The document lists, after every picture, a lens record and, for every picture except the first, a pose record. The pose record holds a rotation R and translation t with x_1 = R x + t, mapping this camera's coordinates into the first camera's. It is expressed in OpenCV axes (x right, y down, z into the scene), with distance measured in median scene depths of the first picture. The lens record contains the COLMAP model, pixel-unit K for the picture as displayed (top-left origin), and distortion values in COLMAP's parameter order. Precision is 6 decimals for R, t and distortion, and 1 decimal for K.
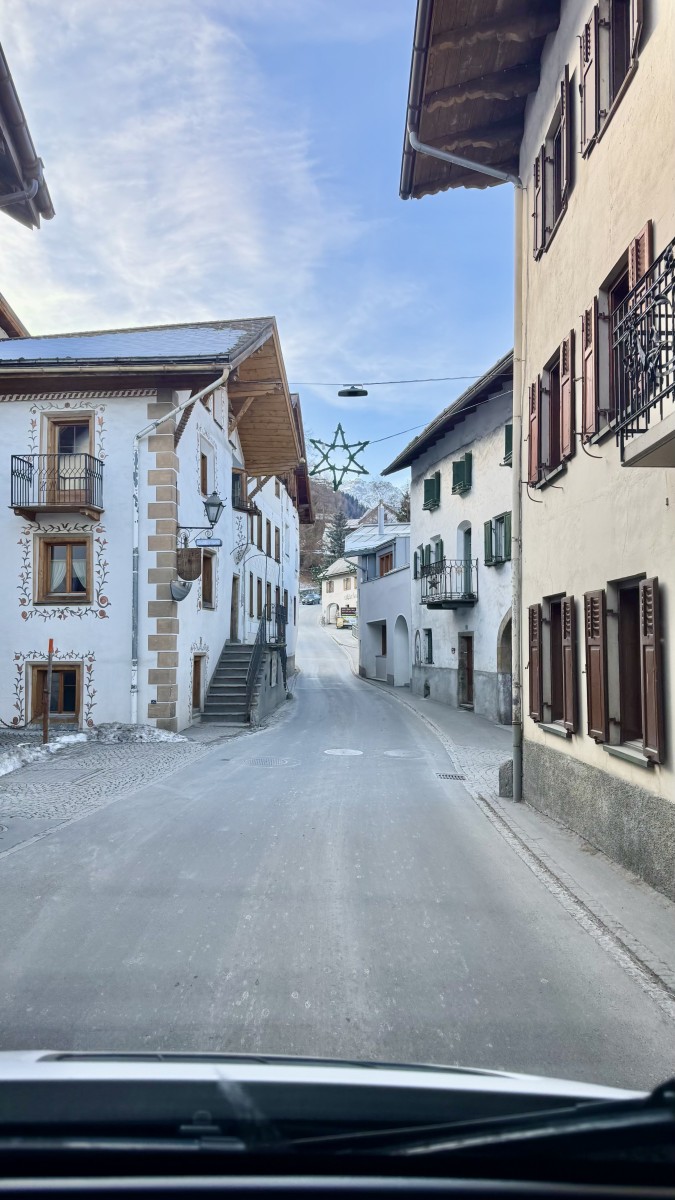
lens RADIAL K [[854.2, 0, 342.7], [0, 854.2, 607.8], [0, 0, 1]] dist [-0.042921, -0.004065]
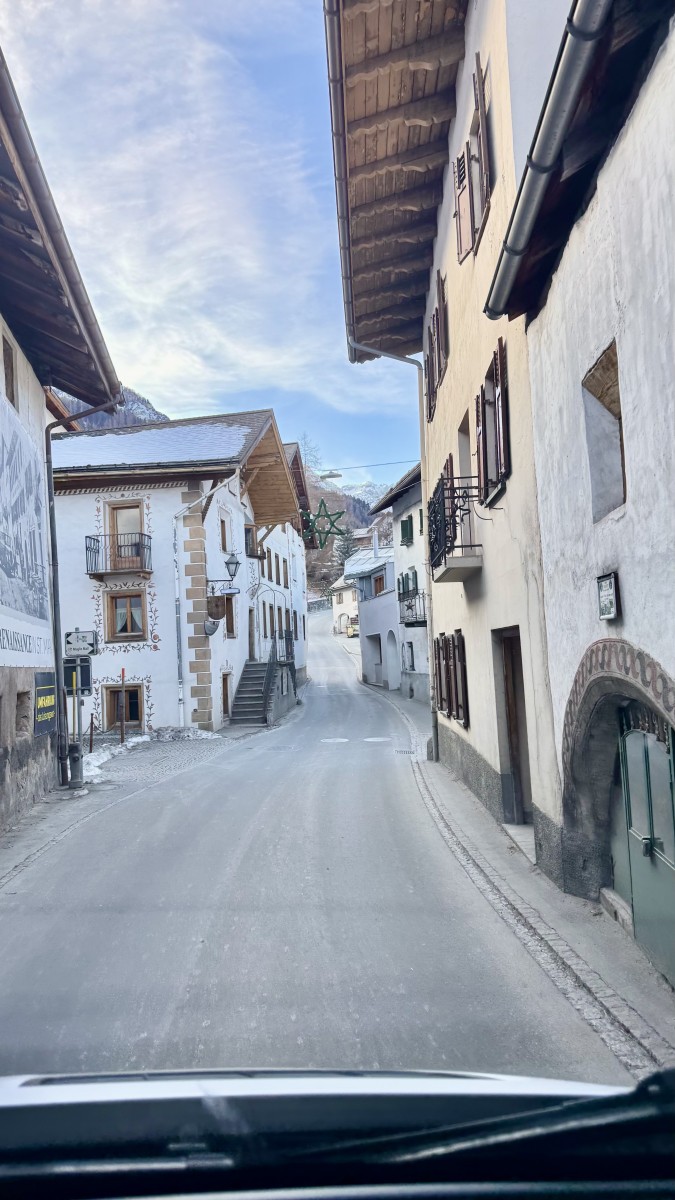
lens RADIAL K [[854.2, 0, 339.1], [0, 854.2, 592.6], [0, 0, 1]] dist [-0.042921, -0.004065]
pose [[0.998626, -0.047193, -0.022788, 0.047356], [0.046662, 0.998640, -0.023276, -0.034716], [0.023856, 0.022180, 0.999469, -0.358180]]
